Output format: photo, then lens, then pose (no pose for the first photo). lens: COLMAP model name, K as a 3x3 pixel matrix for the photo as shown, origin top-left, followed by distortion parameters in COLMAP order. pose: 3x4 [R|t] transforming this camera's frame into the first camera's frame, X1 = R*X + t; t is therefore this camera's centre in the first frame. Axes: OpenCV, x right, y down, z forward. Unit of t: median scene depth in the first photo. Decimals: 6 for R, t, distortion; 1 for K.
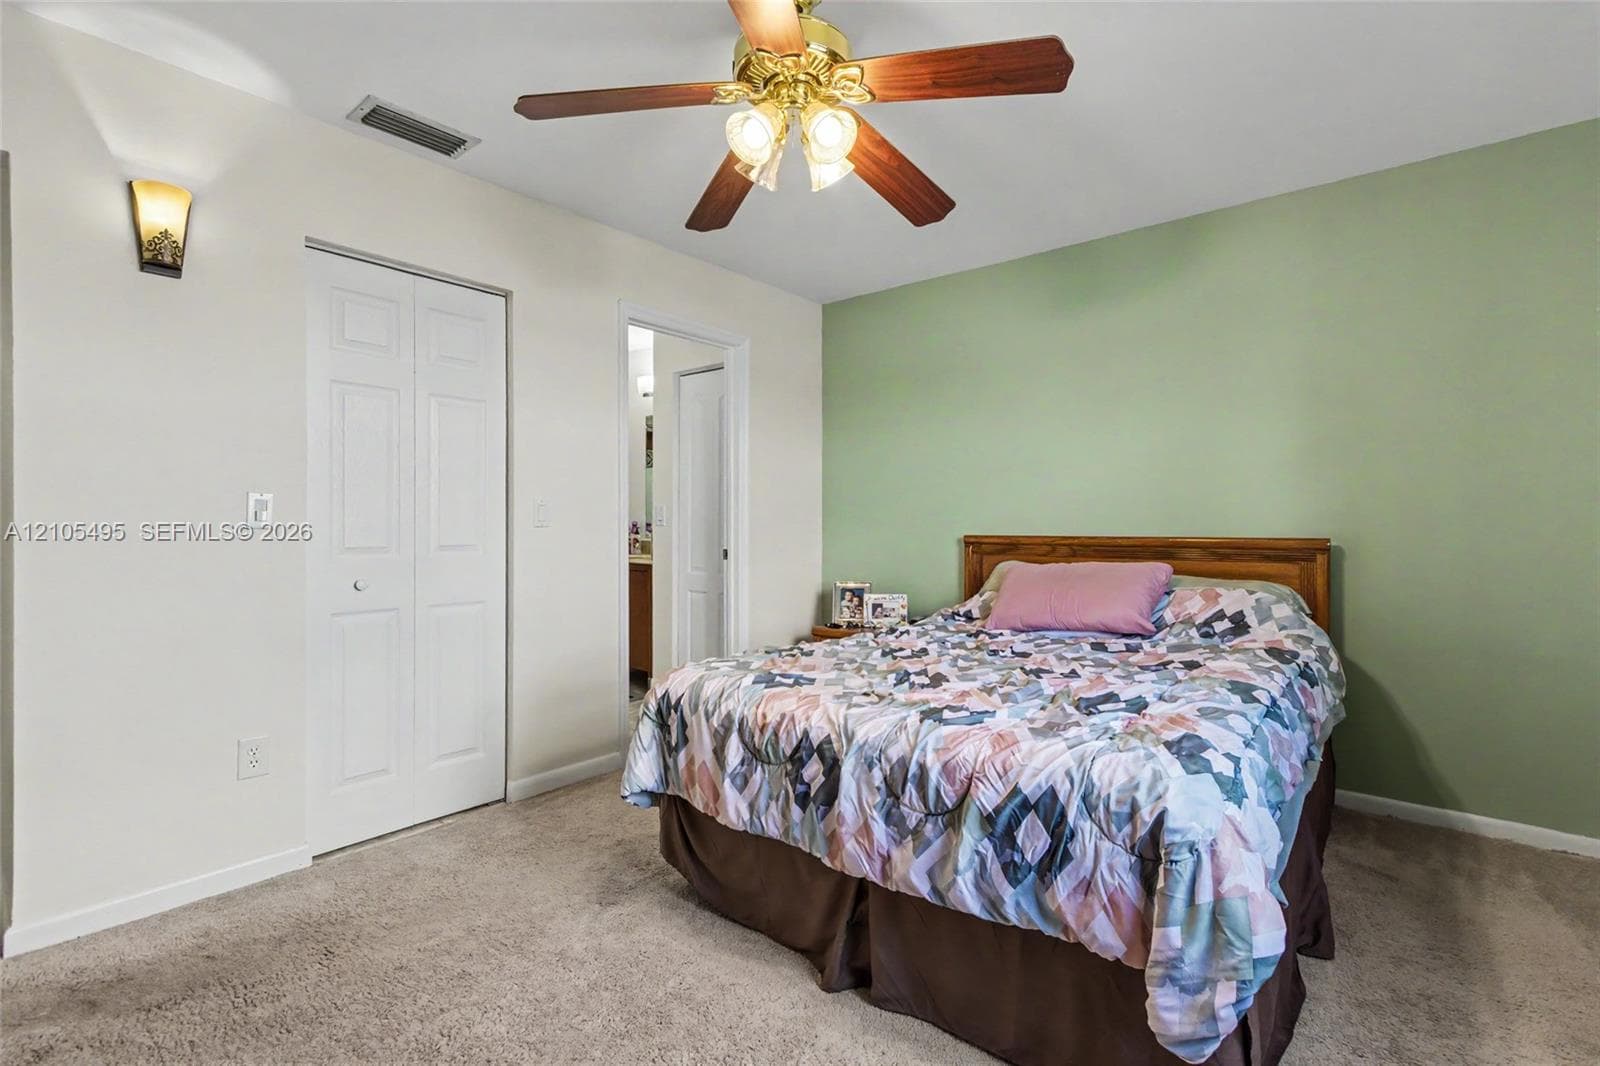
lens RADIAL K [[707.6, 0, 794.8], [0, 707.6, 527.5], [0, 0, 1]] dist [0.021545, 0.000198]
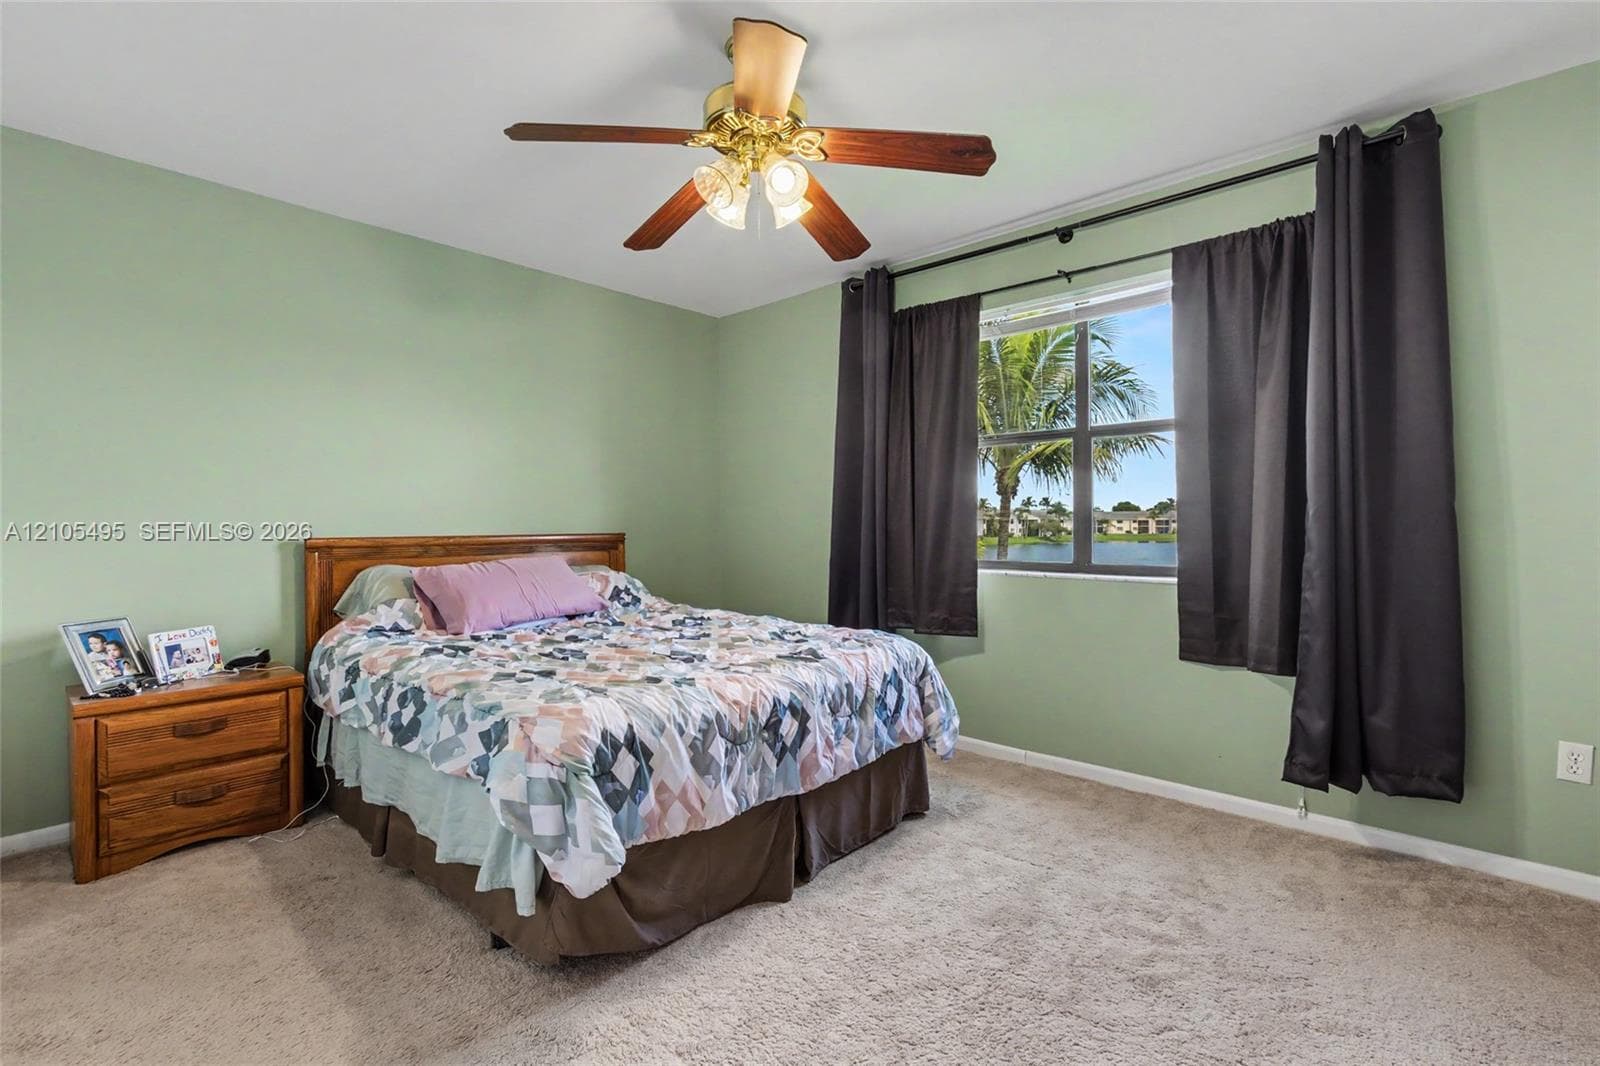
lens RADIAL K [[707.6, 0, 794.9], [0, 707.6, 528.5], [0, 0, 1]] dist [0.021545, 0.000198]
pose [[0.073210, -0.001600, 0.997315, -1.103597], [0.004253, 0.999990, 0.001292, 0.003503], [-0.997307, 0.004147, 0.073216, 0.836711]]
